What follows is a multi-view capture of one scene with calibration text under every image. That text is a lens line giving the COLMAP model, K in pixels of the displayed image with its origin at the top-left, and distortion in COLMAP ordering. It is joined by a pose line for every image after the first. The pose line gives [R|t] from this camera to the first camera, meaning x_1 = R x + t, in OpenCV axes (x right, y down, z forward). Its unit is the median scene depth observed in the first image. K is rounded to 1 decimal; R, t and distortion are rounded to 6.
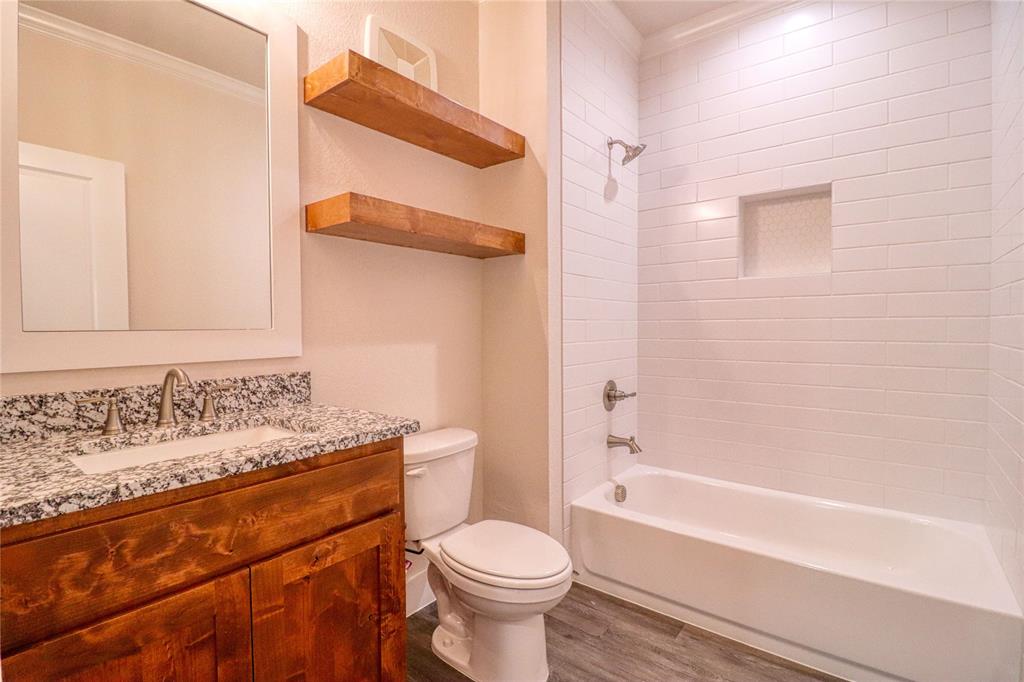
lens RADIAL K [[480.1, 0, 519.9], [0, 480.1, 338.6], [0, 0, 1]] dist [0.000232, -0.011773]
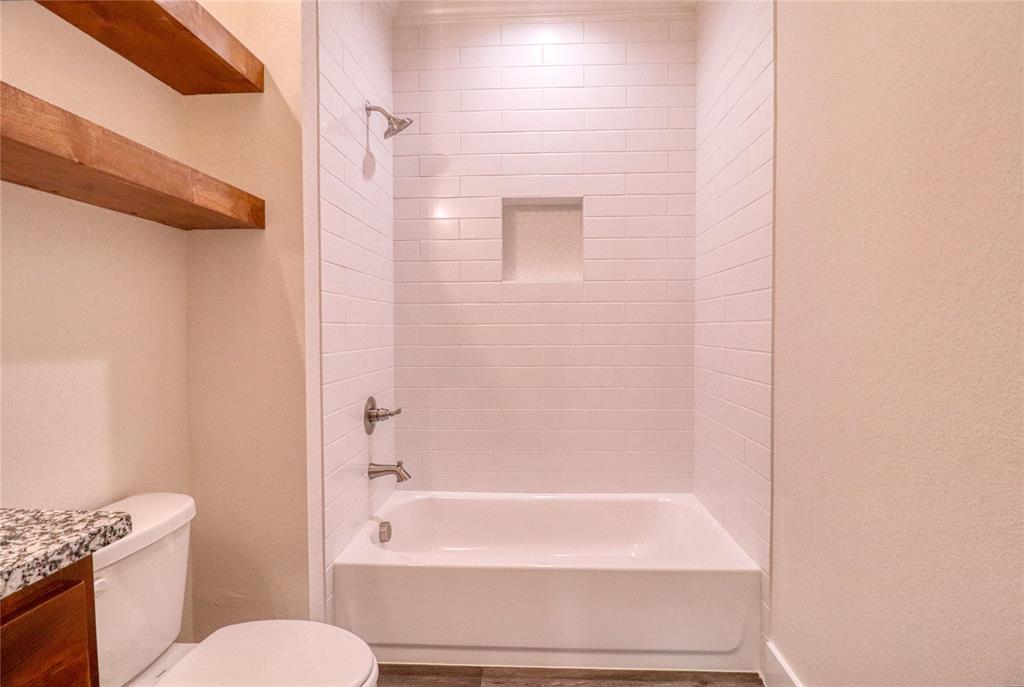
lens RADIAL K [[490.5, 0, 522.3], [0, 490.5, 340.8], [0, 0, 1]] dist [-0.000371, -0.010959]
pose [[0.815714, -0.010986, 0.578351, -0.109453], [0.014080, 0.999901, -0.000866, -0.006153], [-0.578284, 0.008849, 0.815787, 0.211669]]
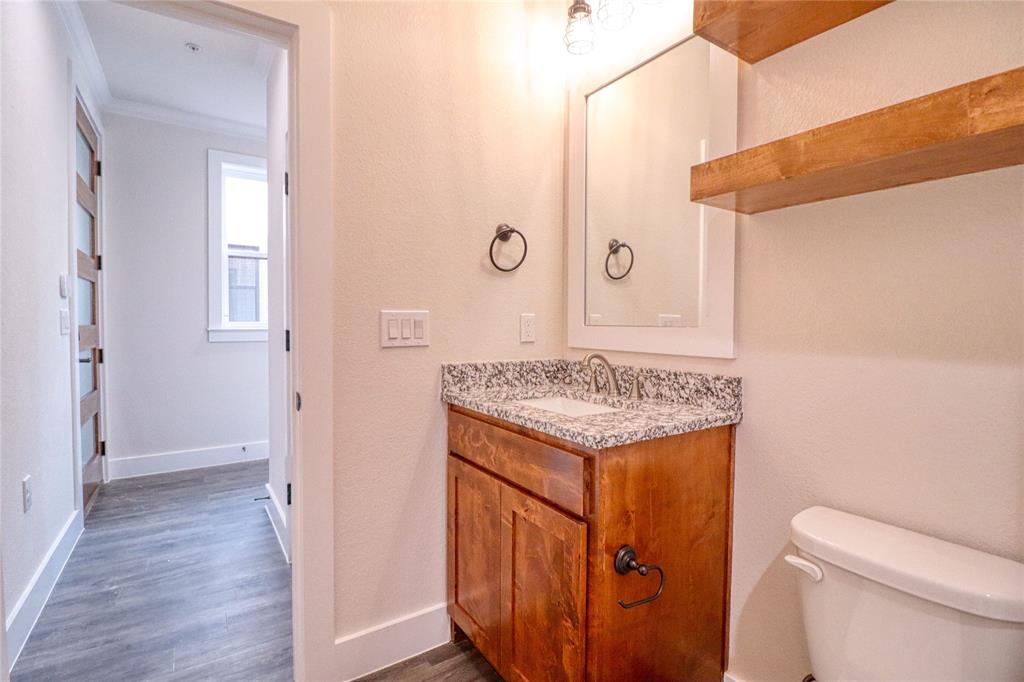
lens RADIAL K [[480.1, 0, 519.9], [0, 480.1, 338.6], [0, 0, 1]] dist [0.000232, -0.011773]
pose [[-0.307119, 0.034980, -0.951028, 0.417086], [-0.034299, 0.998268, 0.047794, -0.024506], [0.951053, 0.047297, -0.305387, 0.737732]]
